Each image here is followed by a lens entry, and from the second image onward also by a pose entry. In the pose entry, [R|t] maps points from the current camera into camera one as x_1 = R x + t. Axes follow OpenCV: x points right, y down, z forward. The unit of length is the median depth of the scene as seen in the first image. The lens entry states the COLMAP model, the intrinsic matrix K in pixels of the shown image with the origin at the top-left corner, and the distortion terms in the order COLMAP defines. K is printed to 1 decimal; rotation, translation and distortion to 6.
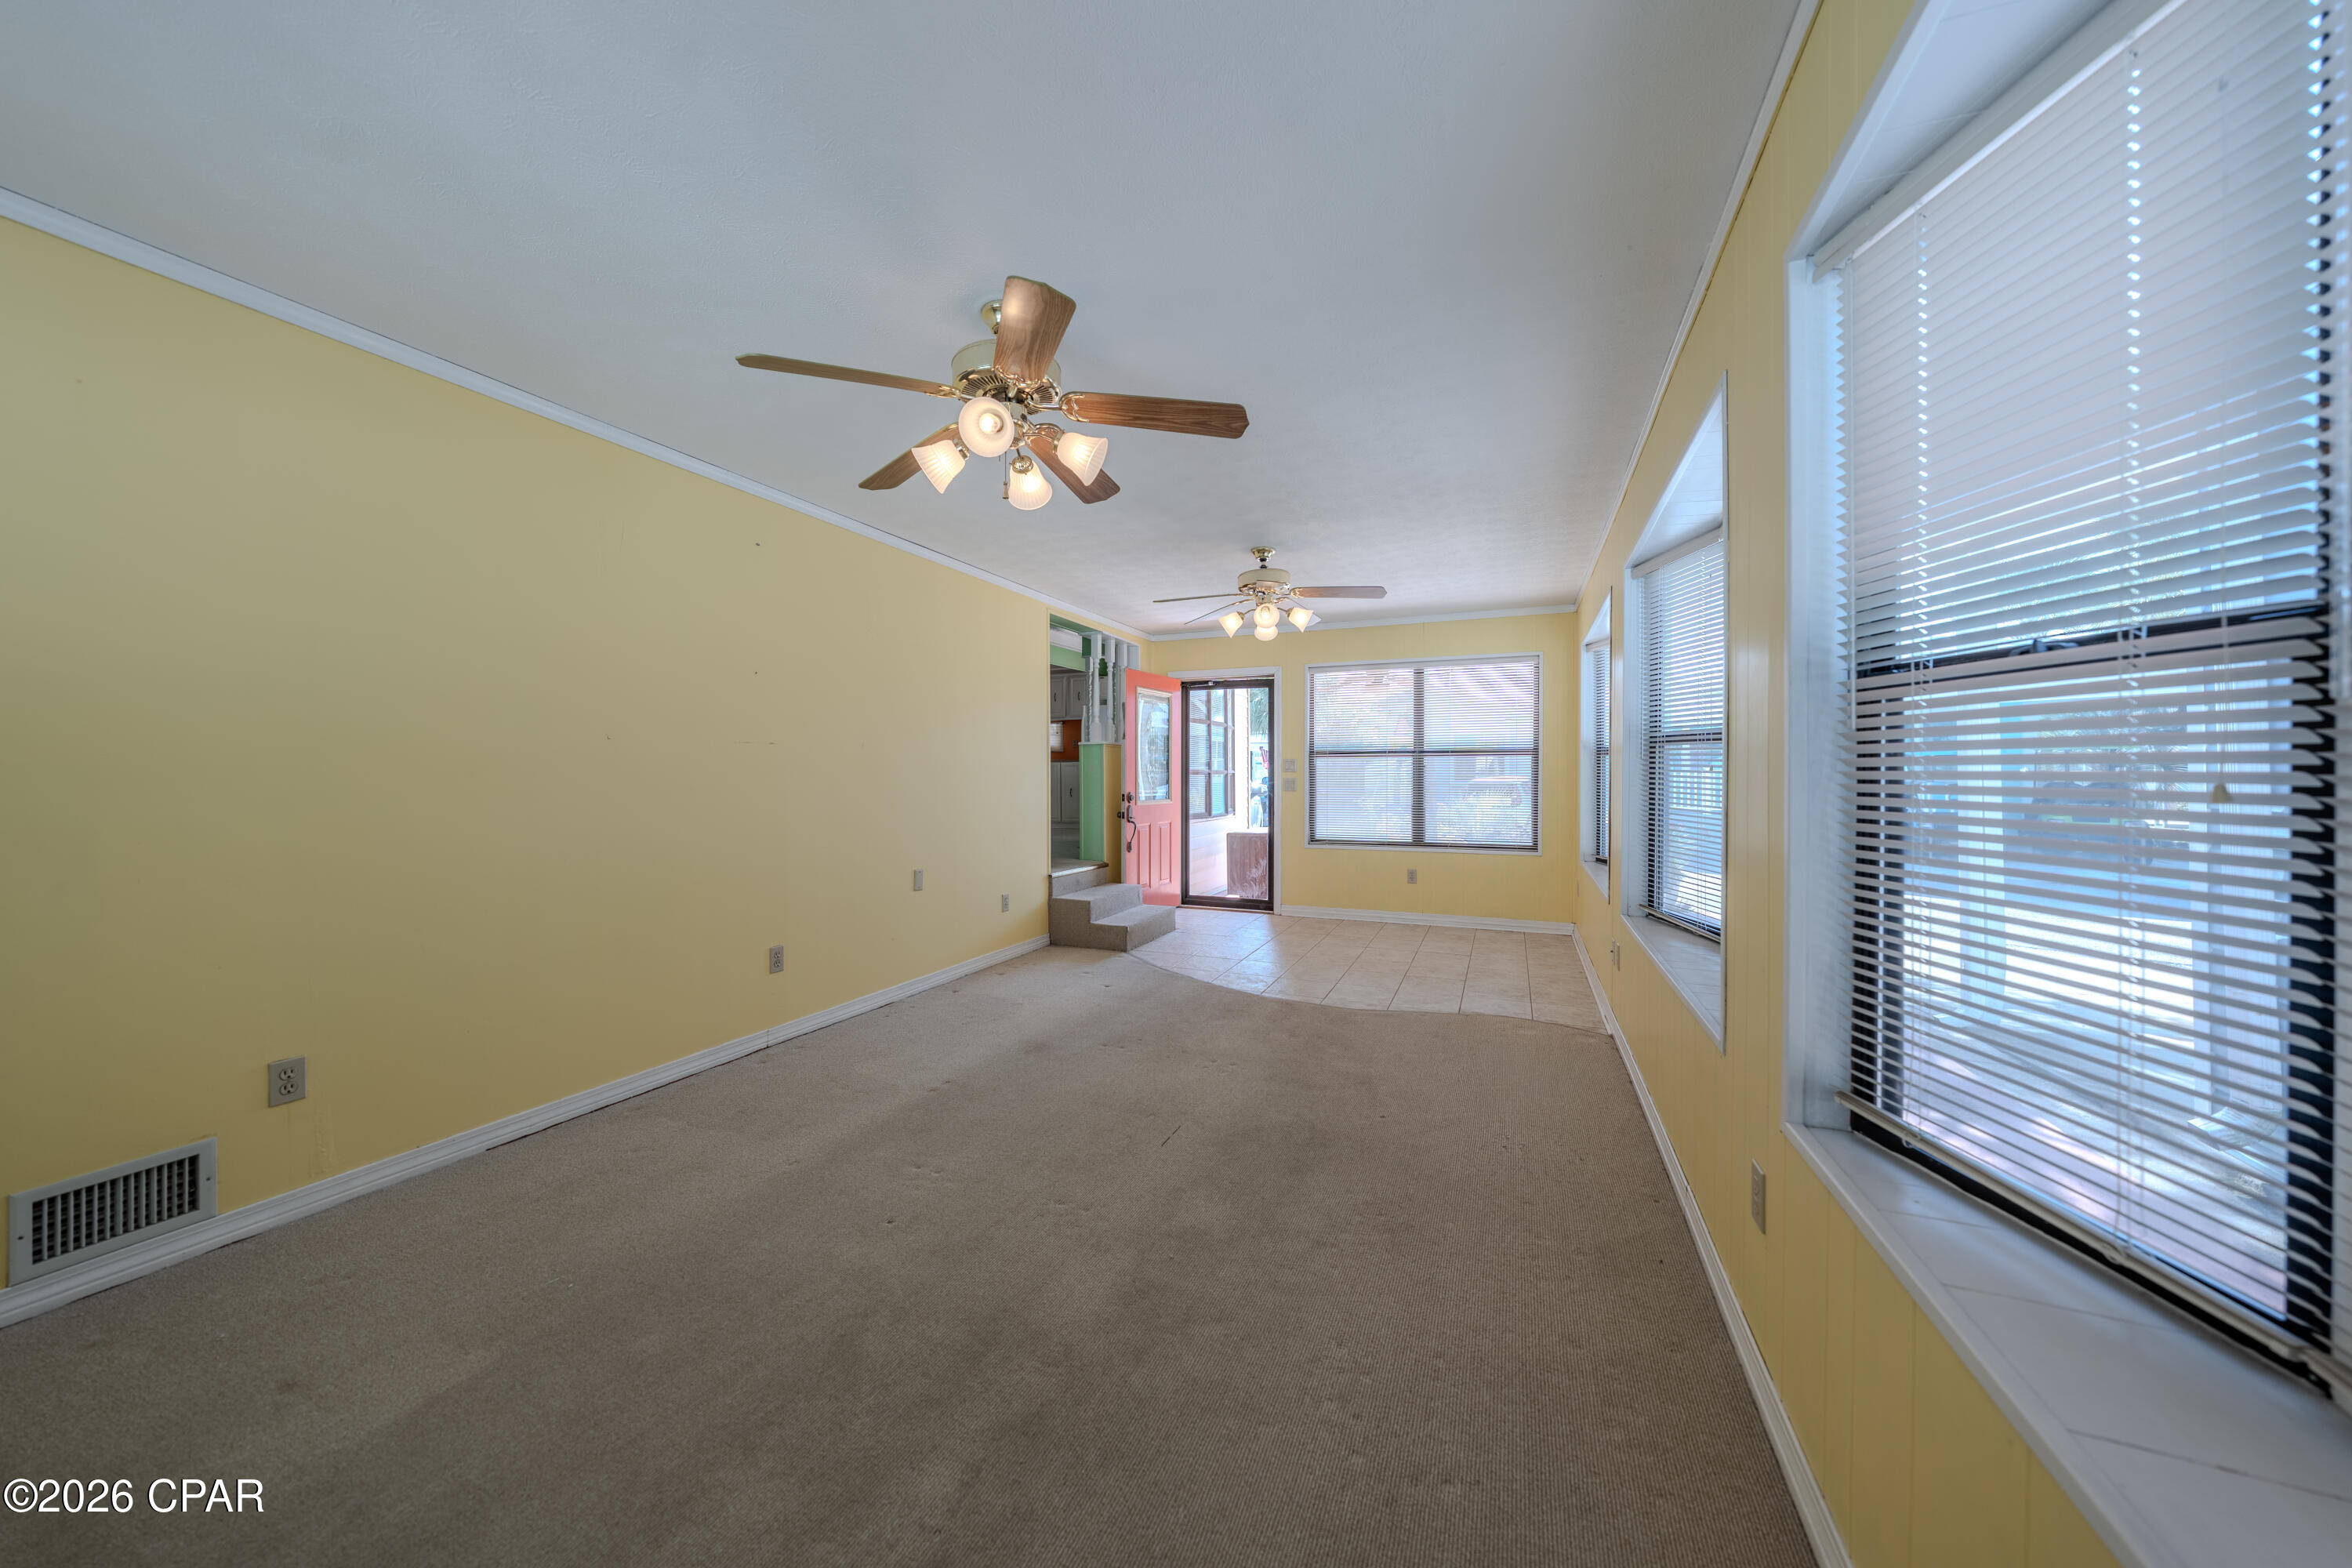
lens RADIAL K [[801.2, 0, 1177.1], [0, 801.2, 774.5], [0, 0, 1]] dist [0.000680, 0.000010]
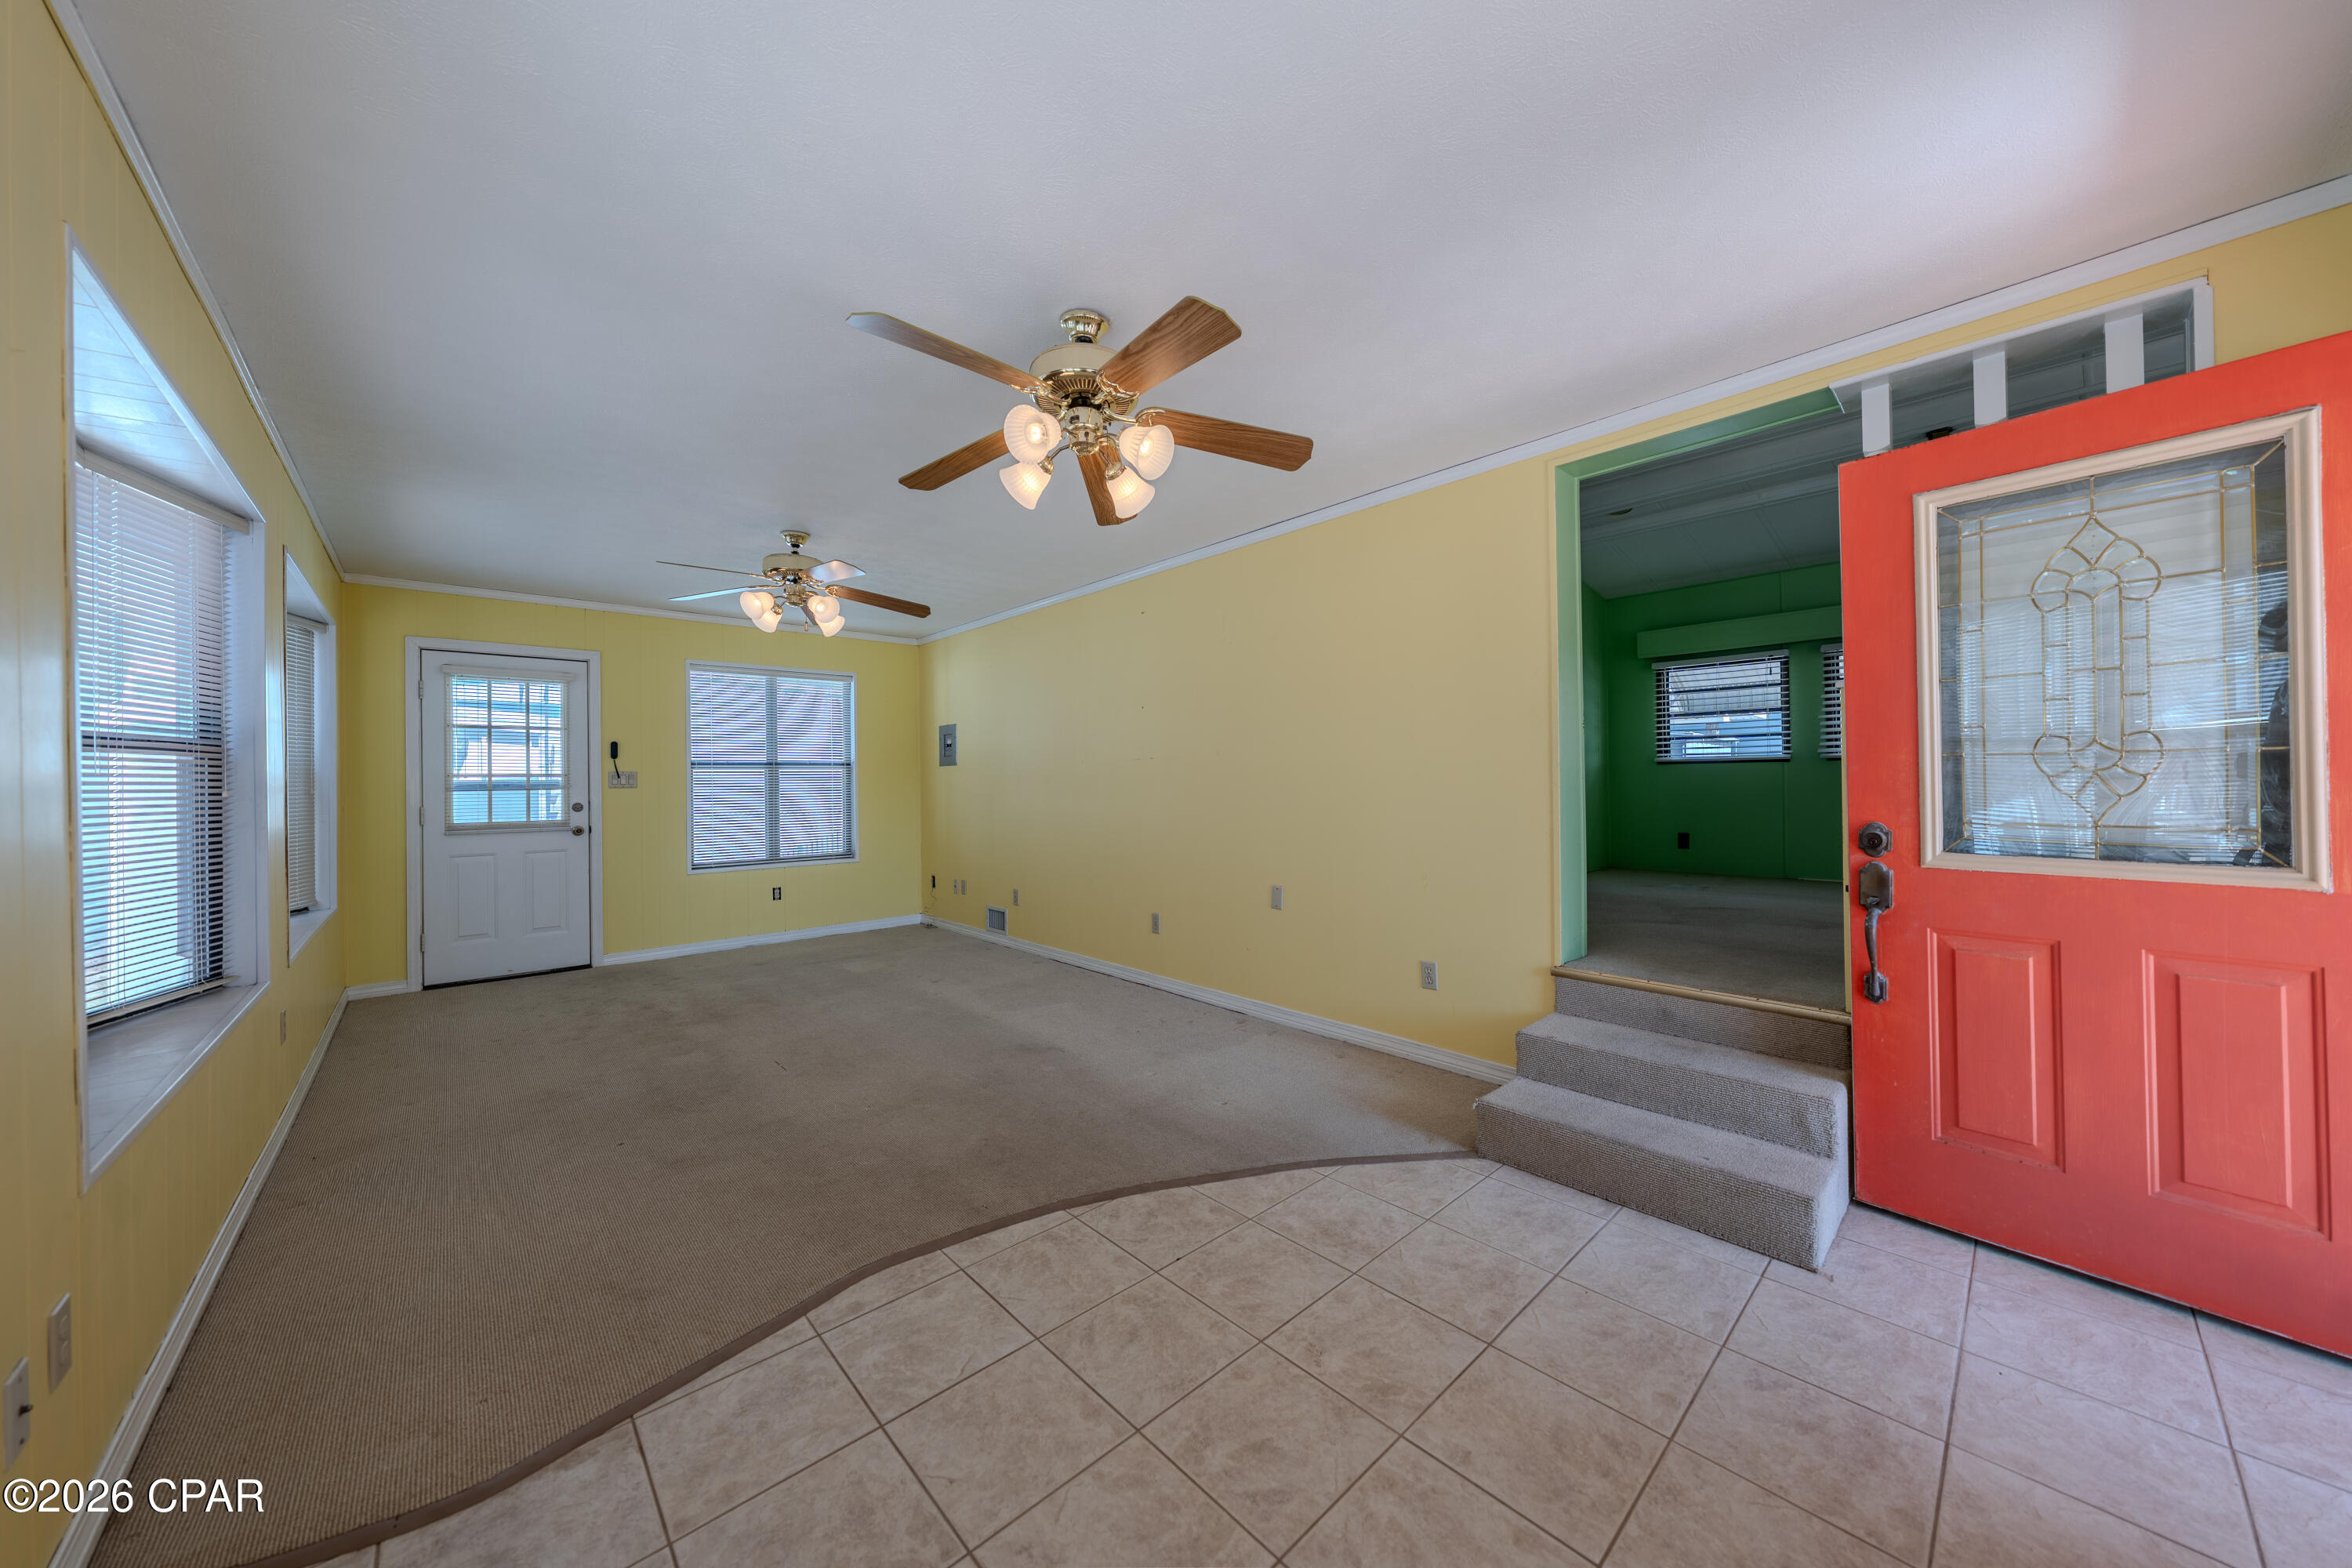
lens RADIAL K [[801.2, 0, 1177.1], [0, 801.2, 774.5], [0, 0, 1]] dist [0.000680, 0.000010]
pose [[-0.422392, -0.002045, -0.906411, 0.631109], [0.009390, 0.999934, -0.006632, -0.001756], [0.906364, -0.011312, -0.422345, 1.504641]]
